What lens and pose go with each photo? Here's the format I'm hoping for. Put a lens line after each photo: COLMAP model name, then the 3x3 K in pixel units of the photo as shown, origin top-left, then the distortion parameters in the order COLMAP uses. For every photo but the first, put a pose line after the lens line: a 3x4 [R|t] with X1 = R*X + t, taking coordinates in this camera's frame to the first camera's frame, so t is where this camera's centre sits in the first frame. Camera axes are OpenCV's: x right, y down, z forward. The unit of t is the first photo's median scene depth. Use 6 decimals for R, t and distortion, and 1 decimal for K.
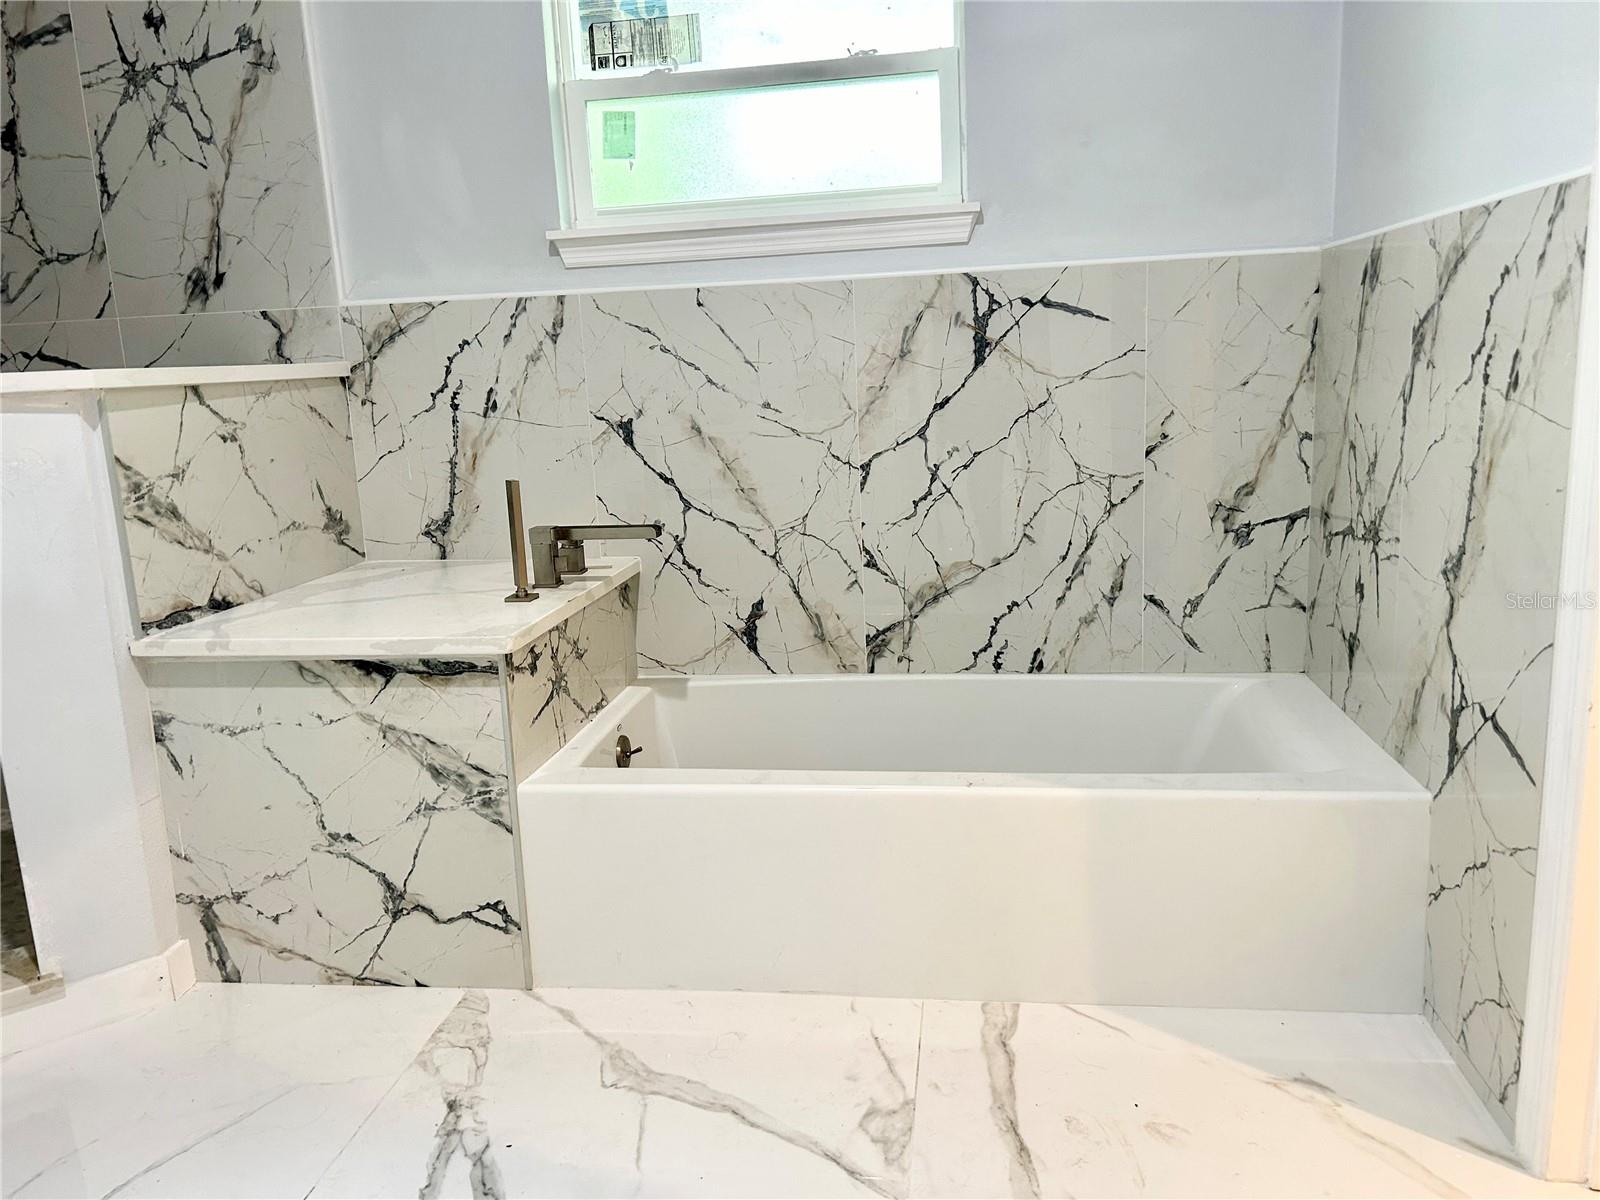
lens RADIAL K [[1208.5, 0, 800.3], [0, 1208.5, 600.0], [0, 0, 1]] dist [0.065060, -0.075906]
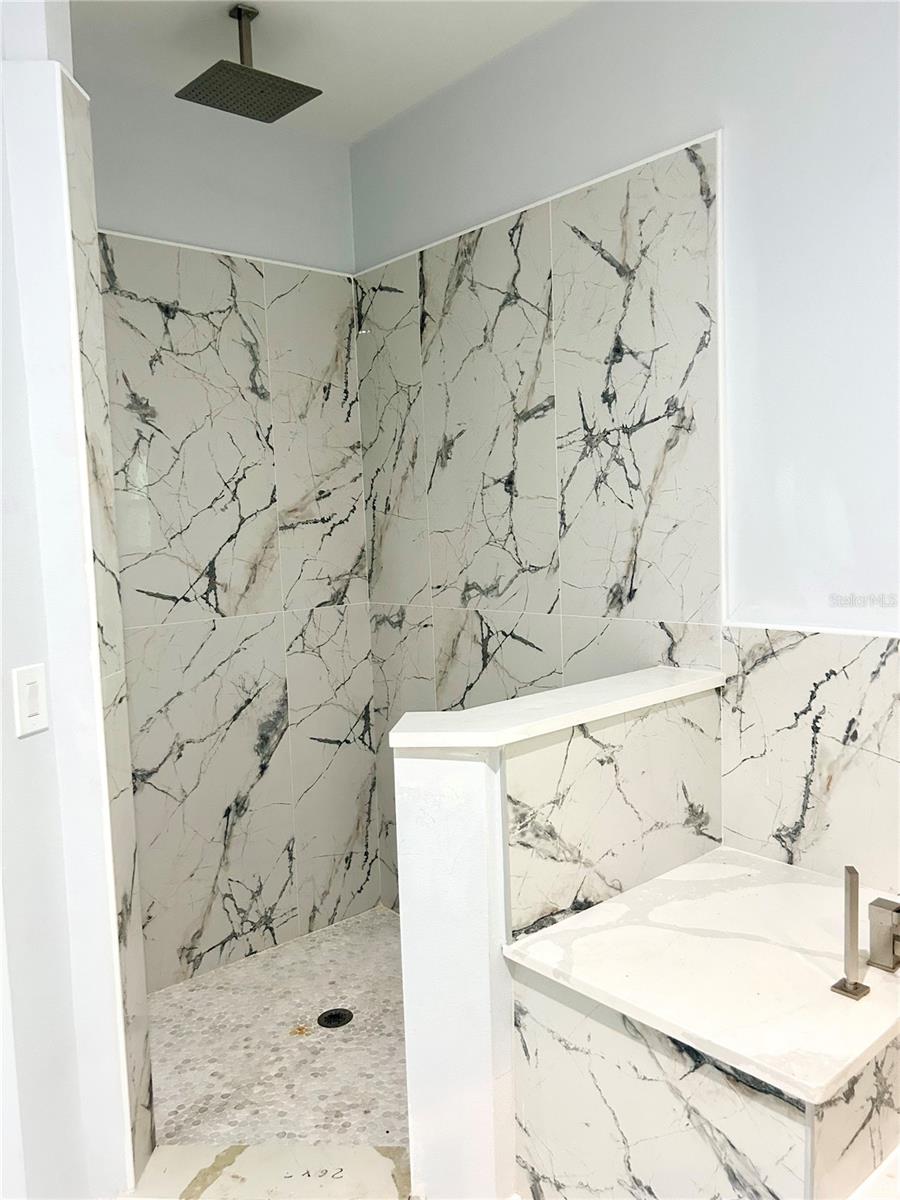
lens RADIAL K [[906.4, 0, 447.5], [0, 906.4, 600.8], [0, 0, 1]] dist [0.065060, -0.075906]
pose [[0.759180, 0.076664, -0.646350, -0.023746], [-0.125713, 0.991612, -0.030042, -0.210649], [0.638625, 0.104062, 0.762449, 0.187729]]
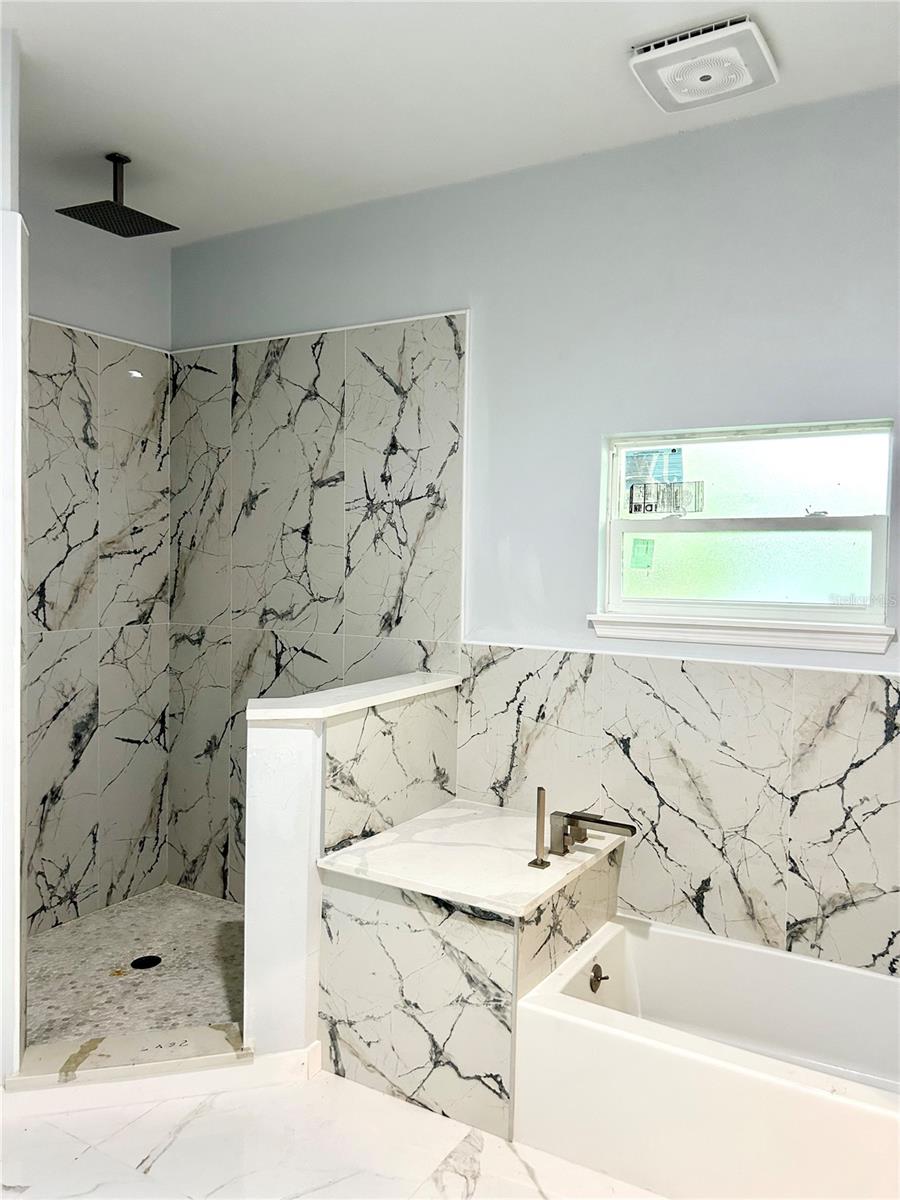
lens RADIAL K [[906.4, 0, 443.8], [0, 906.4, 588.8], [0, 0, 1]] dist [0.065060, -0.075906]
pose [[0.919695, 0.078853, -0.384633, 0.068465], [-0.135961, 0.982977, -0.123578, -0.162072], [0.368341, 0.165949, 0.914760, -0.146311]]
